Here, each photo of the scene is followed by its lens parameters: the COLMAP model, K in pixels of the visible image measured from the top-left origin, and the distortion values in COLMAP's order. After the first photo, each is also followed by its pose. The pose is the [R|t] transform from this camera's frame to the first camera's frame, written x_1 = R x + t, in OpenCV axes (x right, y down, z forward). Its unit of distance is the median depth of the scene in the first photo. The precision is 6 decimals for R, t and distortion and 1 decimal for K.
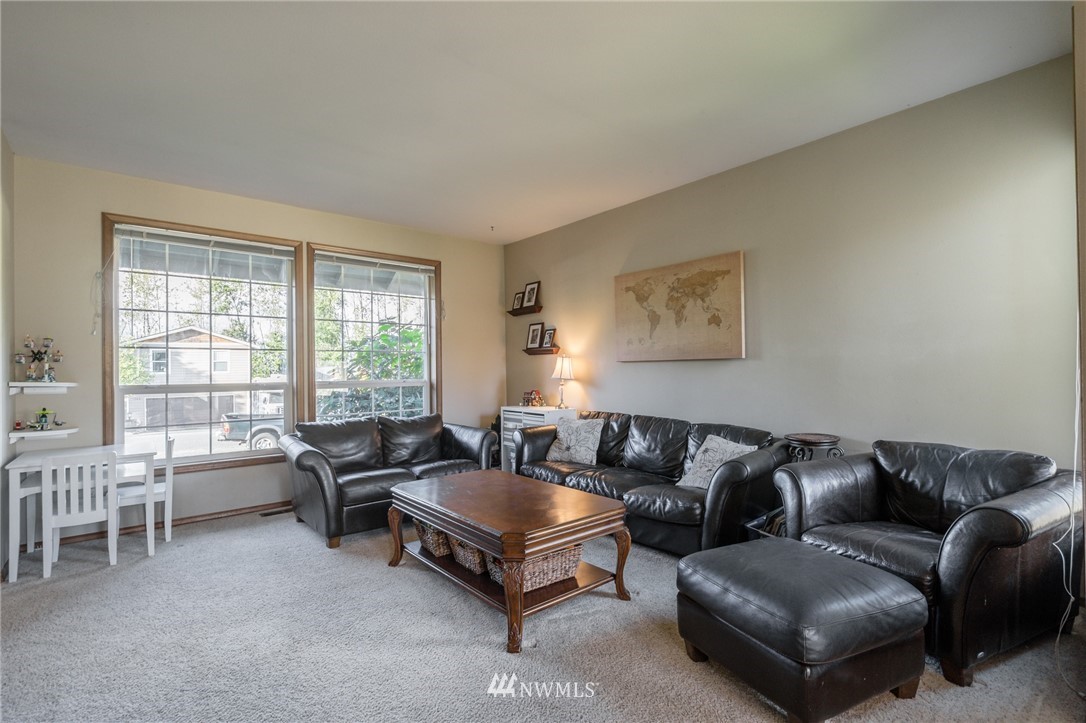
lens RADIAL K [[495.7, 0, 545.6], [0, 495.7, 366.1], [0, 0, 1]] dist [-0.005952, 0.000975]
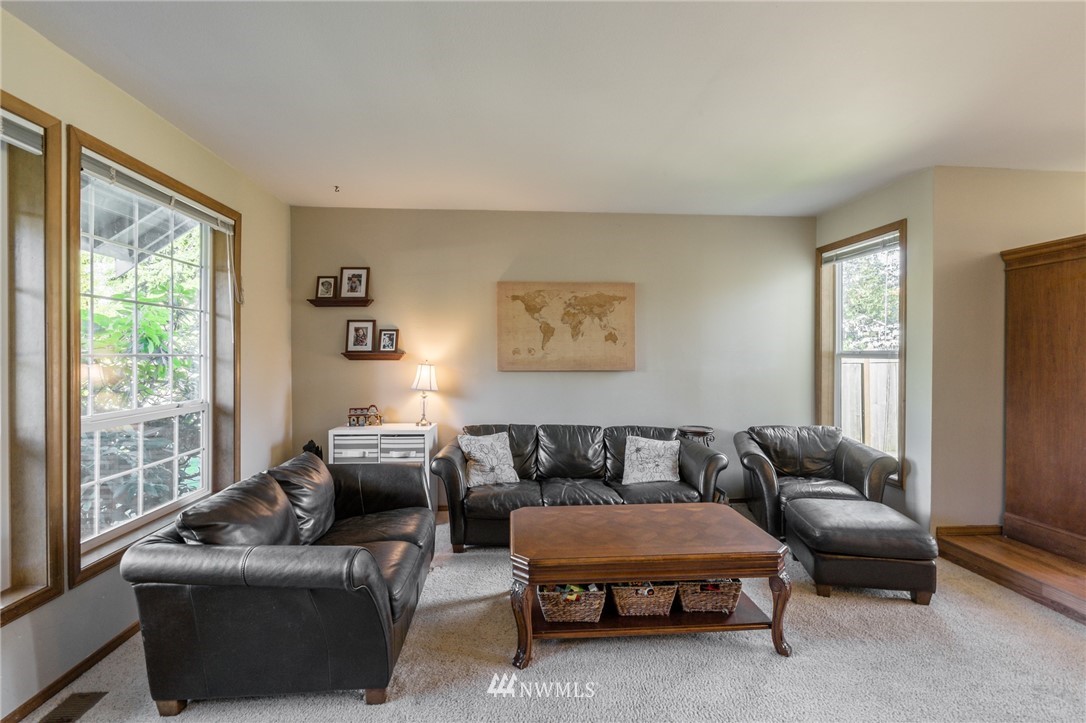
lens RADIAL K [[495.7, 0, 543.3], [0, 495.7, 358.6], [0, 0, 1]] dist [-0.005952, 0.000975]
pose [[0.587893, 0.002830, 0.808934, -0.568575], [-0.011011, 0.999929, 0.004504, -0.036868], [-0.808864, -0.011555, 0.587882, 0.353026]]
